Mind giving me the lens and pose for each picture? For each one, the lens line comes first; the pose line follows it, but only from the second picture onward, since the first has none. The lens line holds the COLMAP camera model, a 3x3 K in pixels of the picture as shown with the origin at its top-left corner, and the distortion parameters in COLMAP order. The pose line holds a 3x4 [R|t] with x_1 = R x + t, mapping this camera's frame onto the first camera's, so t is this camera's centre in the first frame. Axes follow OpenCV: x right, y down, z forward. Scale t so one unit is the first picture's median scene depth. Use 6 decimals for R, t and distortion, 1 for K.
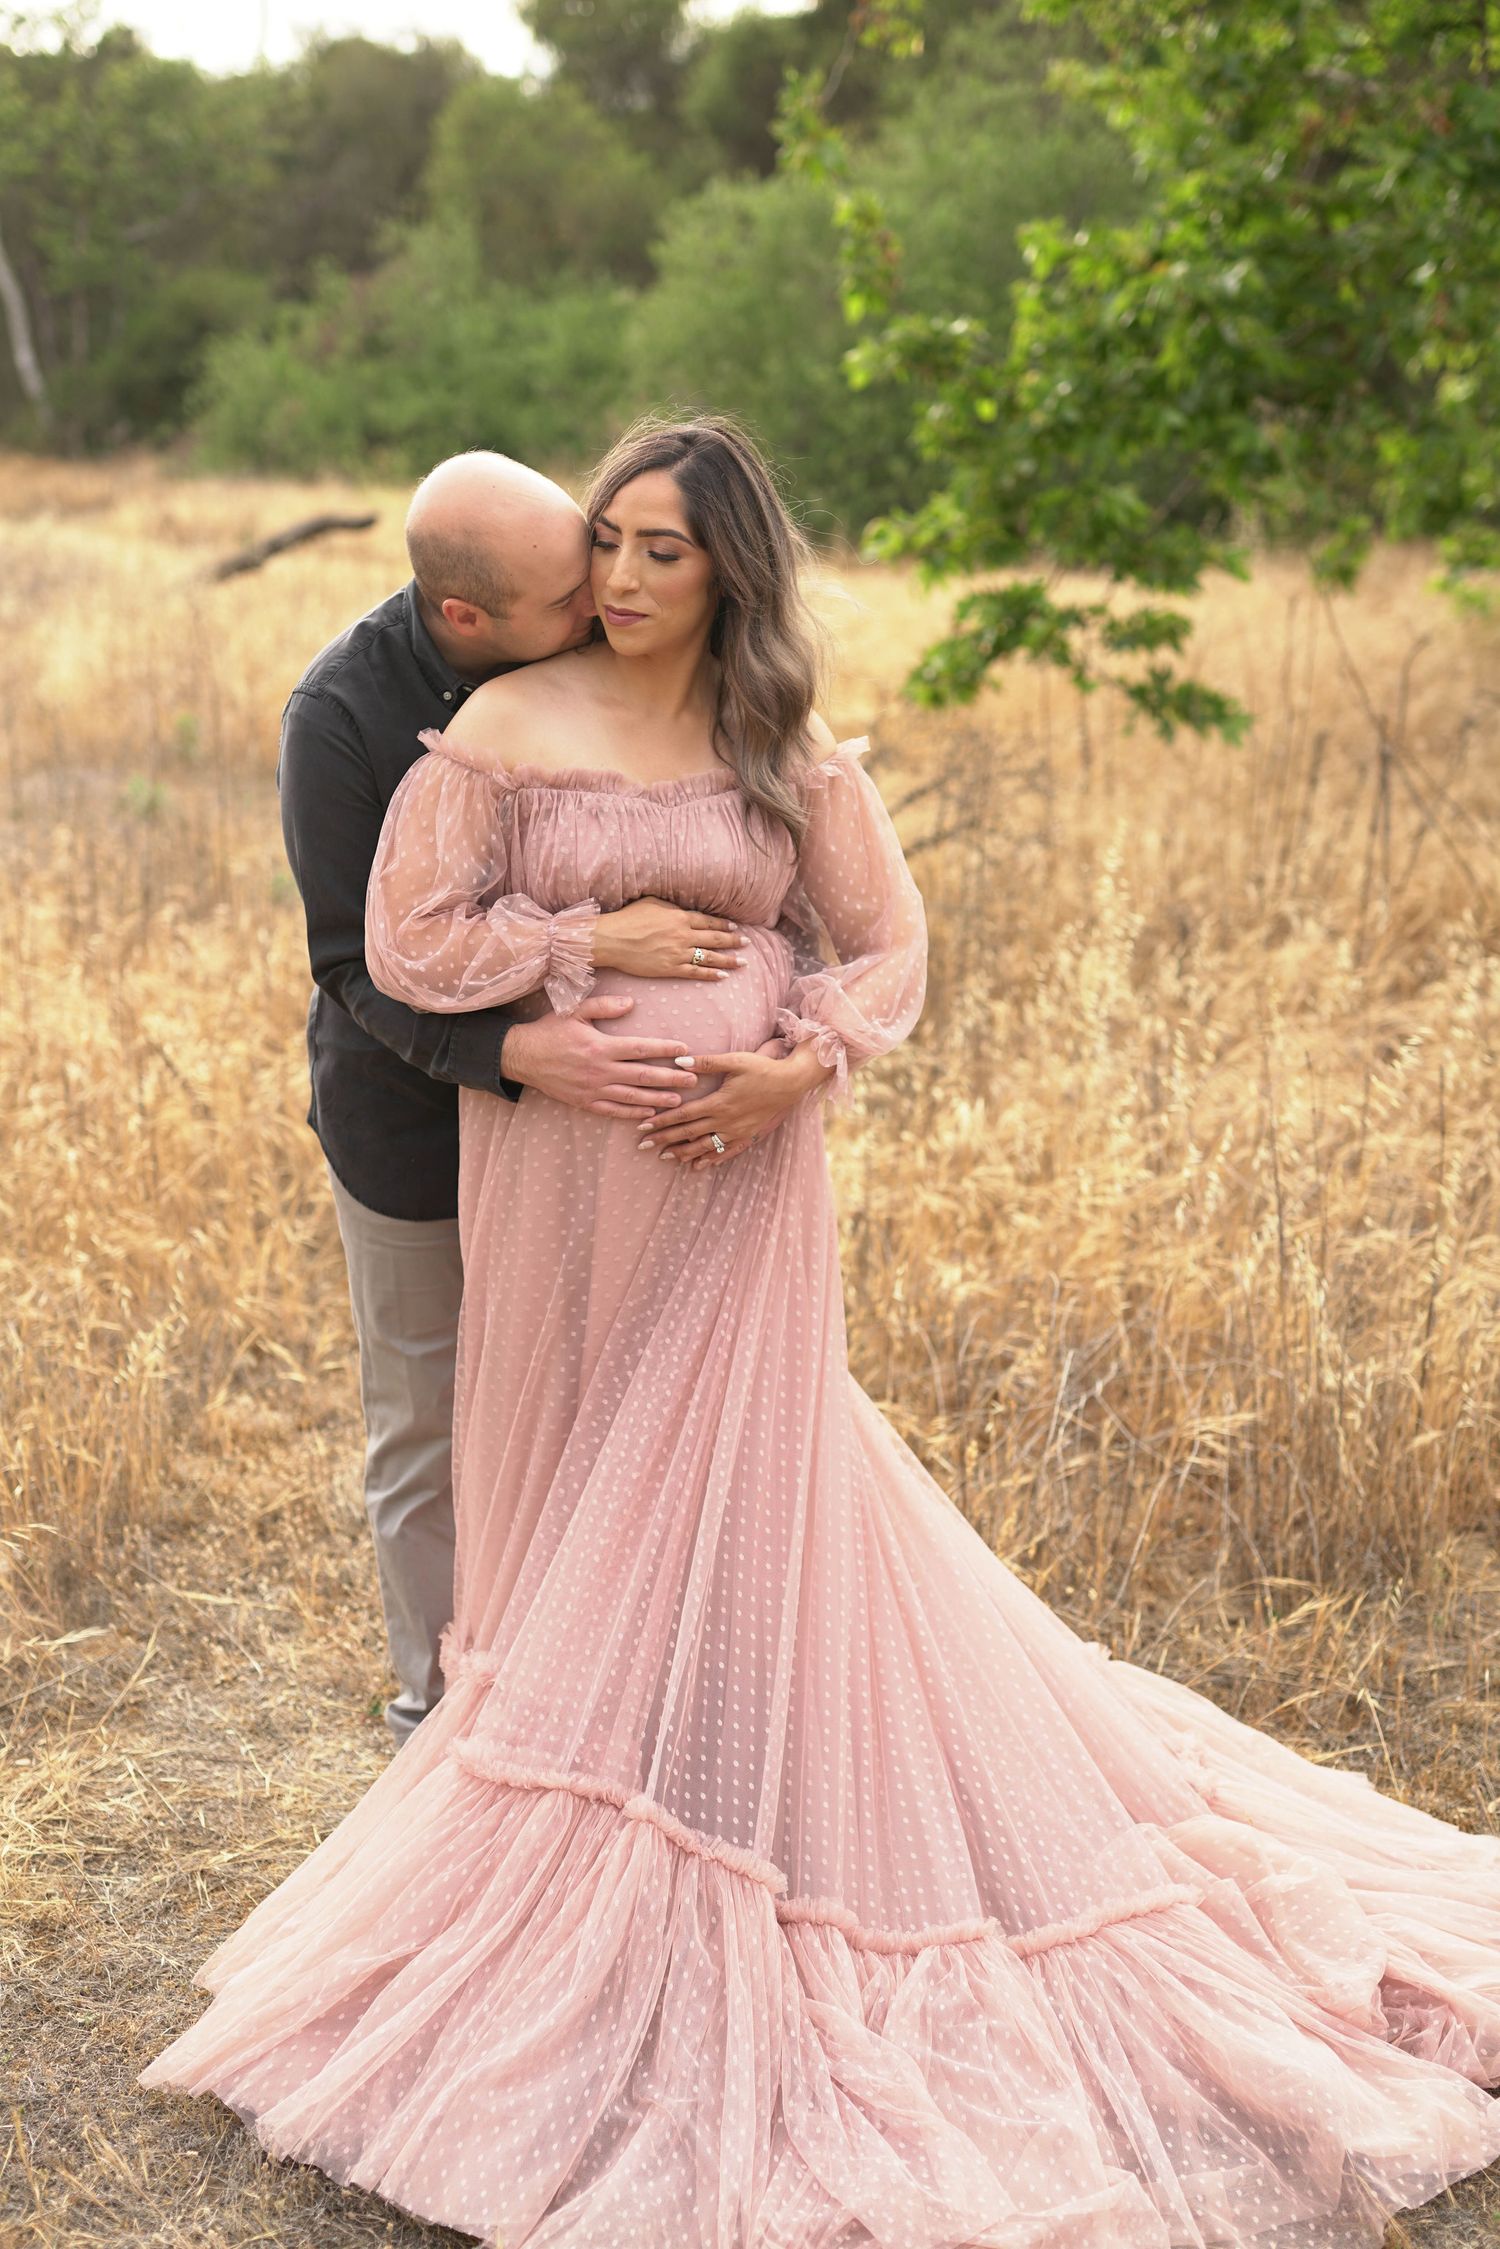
lens RADIAL K [[3140.5, 0, 752.1], [0, 3140.5, 1196.5], [0, 0, 1]] dist [0.007748, -0.036867]
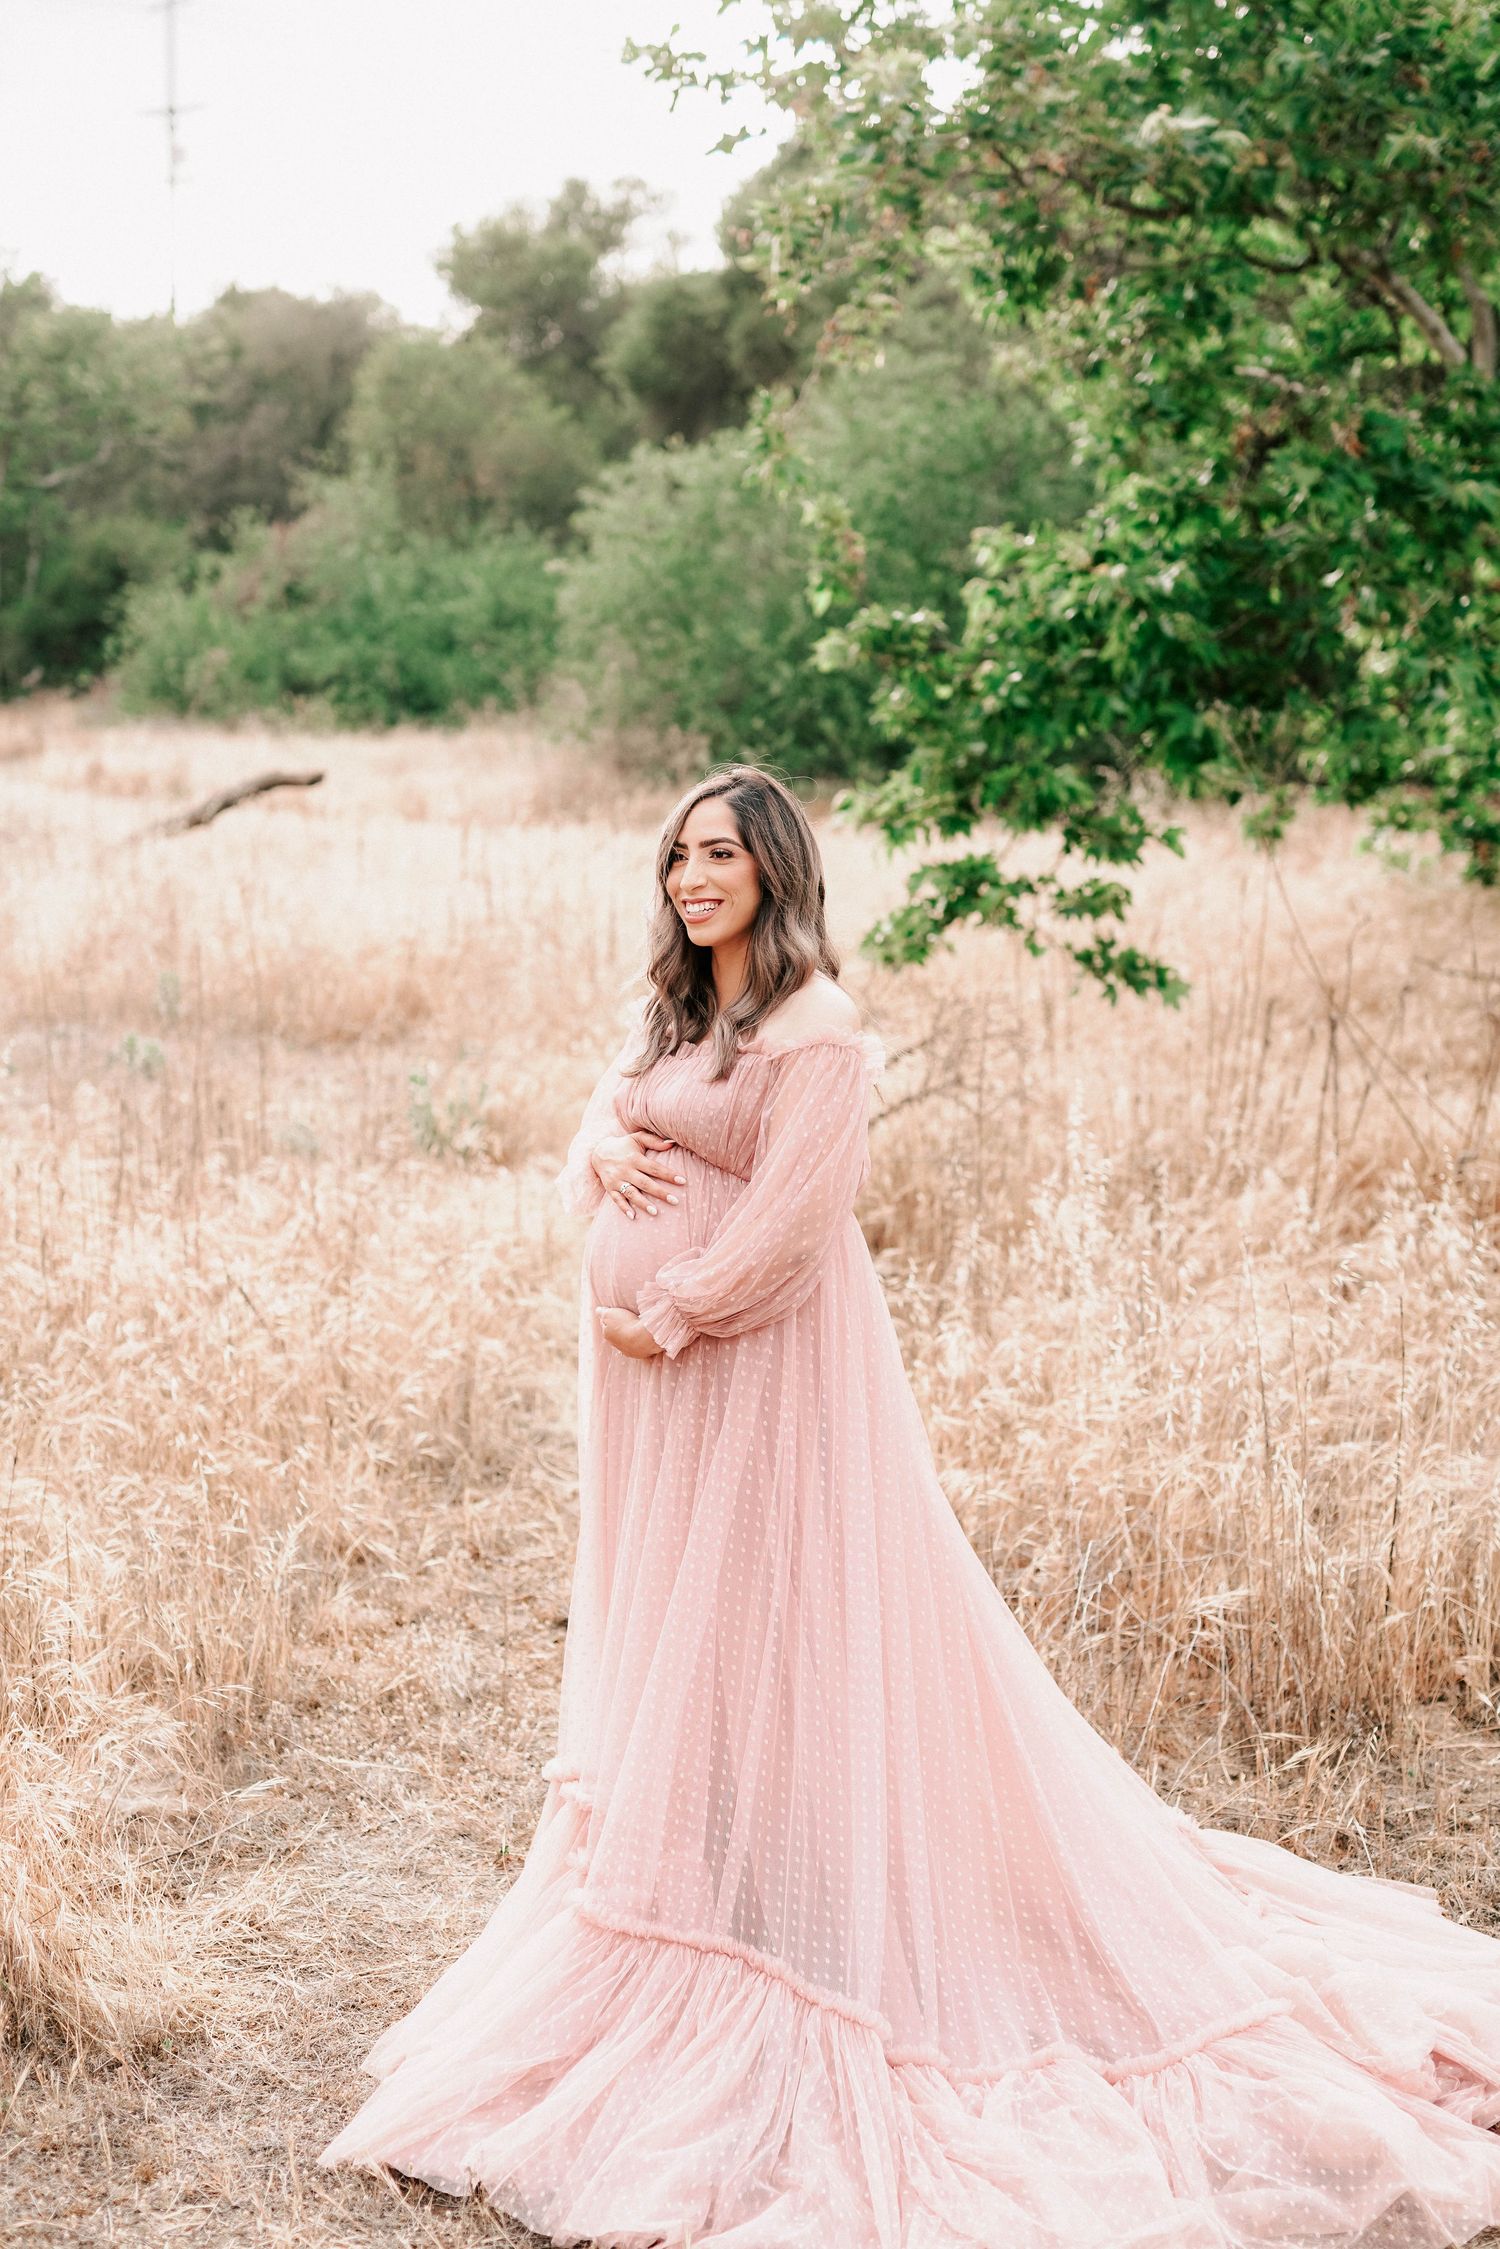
lens RADIAL K [[3232.8, 0, 741.3], [0, 3232.8, 1098.0], [0, 0, 1]] dist [0.010971, -0.051266]
pose [[0.999701, -0.001490, 0.024395, -0.041602], [0.004117, 0.994139, -0.108029, 0.010568], [-0.024091, 0.108097, 0.993848, -0.151071]]
